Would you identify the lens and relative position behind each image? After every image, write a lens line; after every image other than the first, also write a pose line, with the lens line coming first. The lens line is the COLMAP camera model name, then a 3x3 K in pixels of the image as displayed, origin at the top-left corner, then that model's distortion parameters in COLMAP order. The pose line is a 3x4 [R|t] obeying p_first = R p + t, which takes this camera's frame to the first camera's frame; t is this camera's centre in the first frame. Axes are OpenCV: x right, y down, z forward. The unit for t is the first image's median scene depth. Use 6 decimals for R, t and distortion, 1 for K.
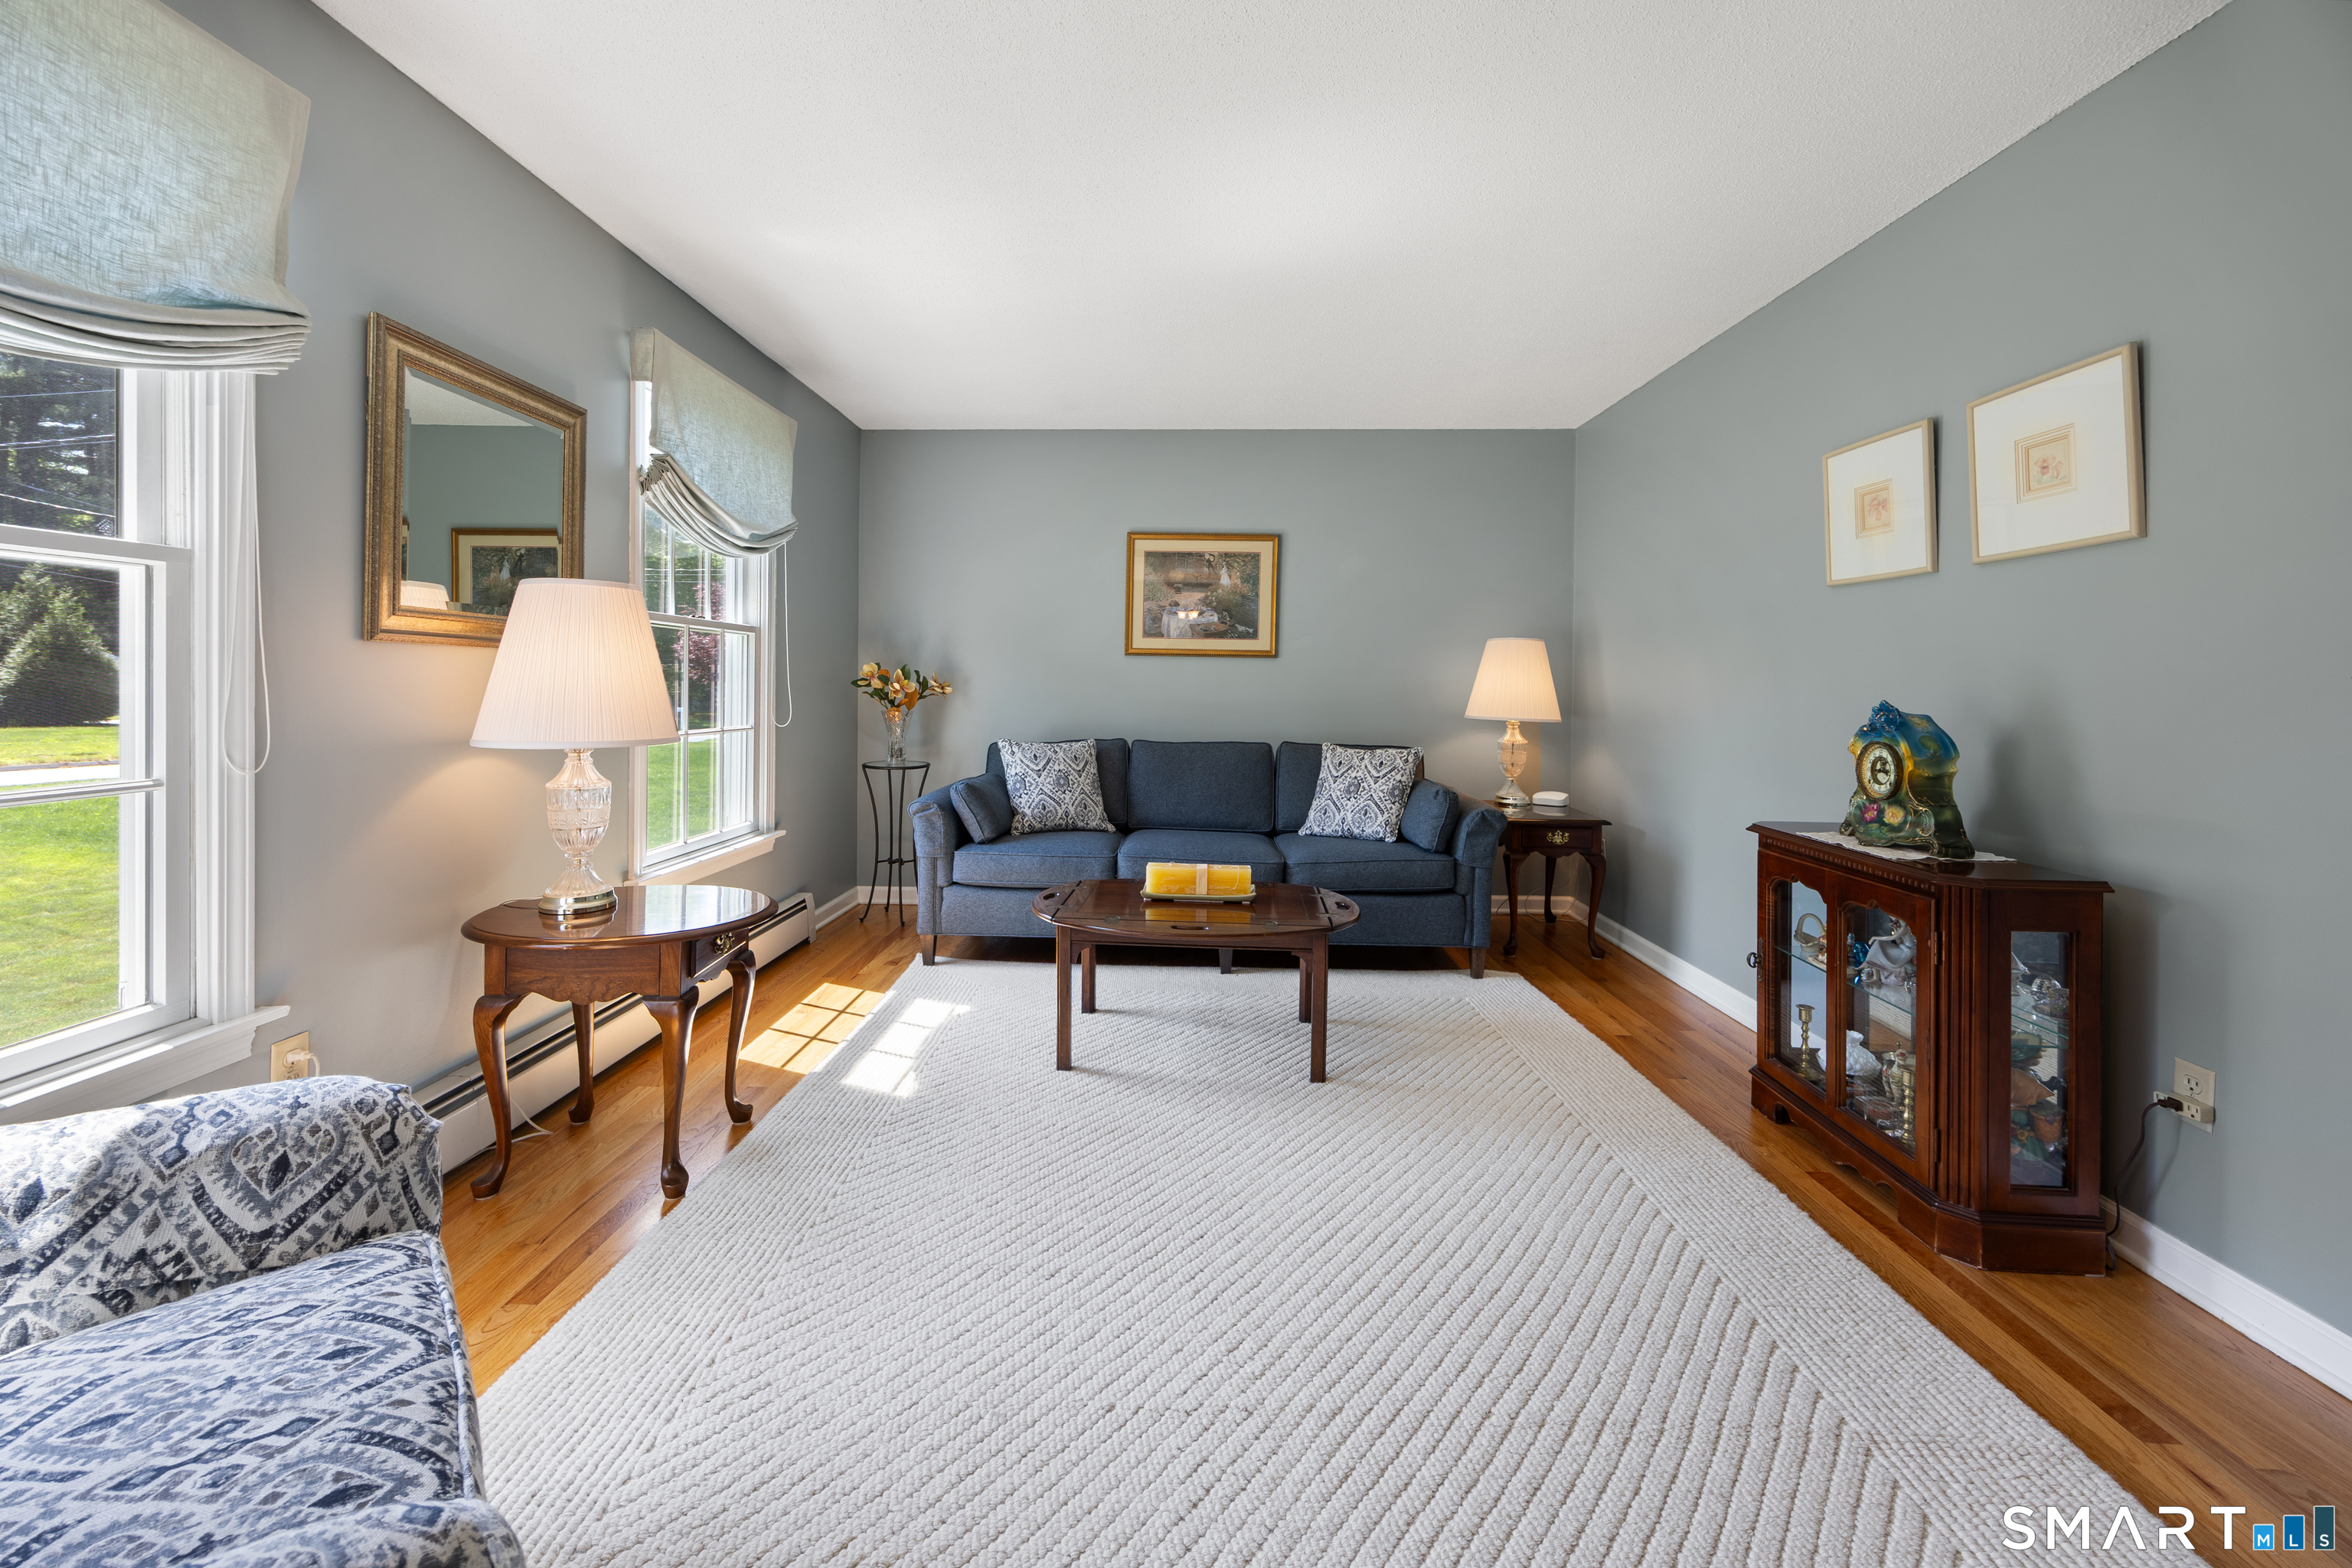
lens RADIAL K [[933.5, 0, 1170.2], [0, 933.5, 691.0], [0, 0, 1]] dist [-0.002069, 0.000116]
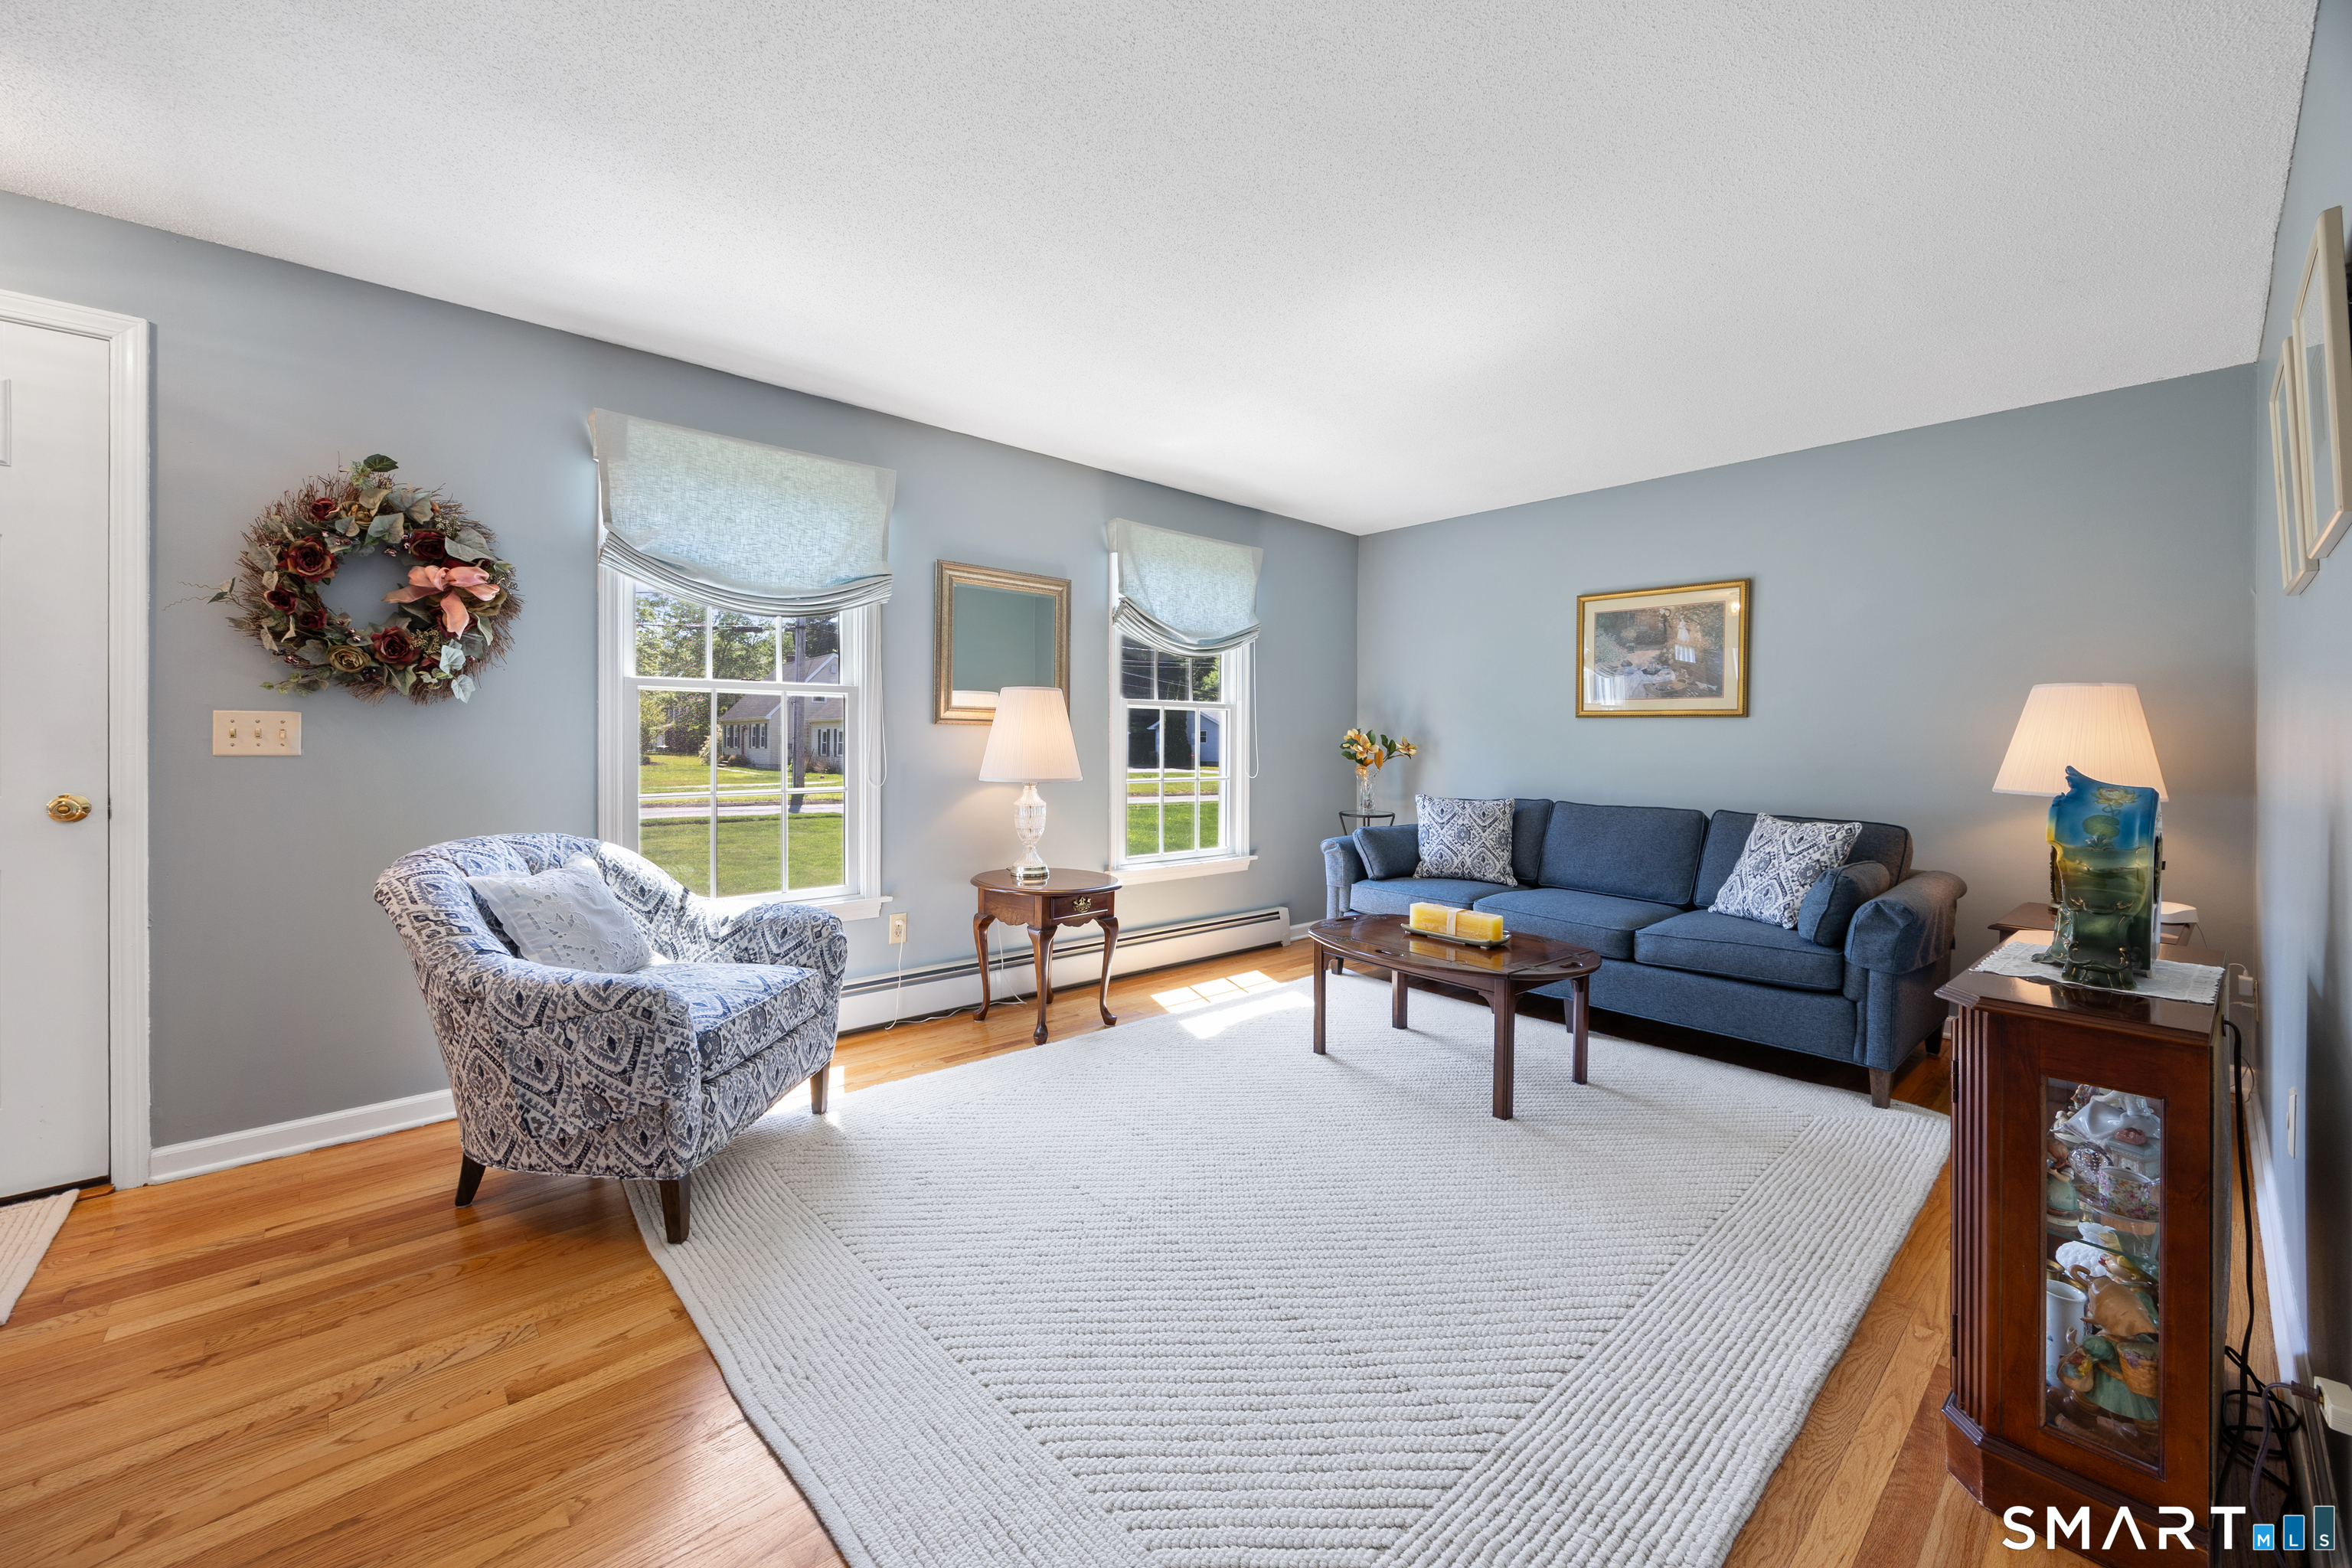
lens RADIAL K [[926.8, 0, 1179.0], [0, 926.8, 745.1], [0, 0, 1]] dist [-0.000928, 0.000035]
pose [[0.700170, -0.000068, -0.713976, 0.473367], [-0.006366, 0.999960, -0.006338, 0.000190], [0.713948, 0.008983, 0.700142, -0.007575]]
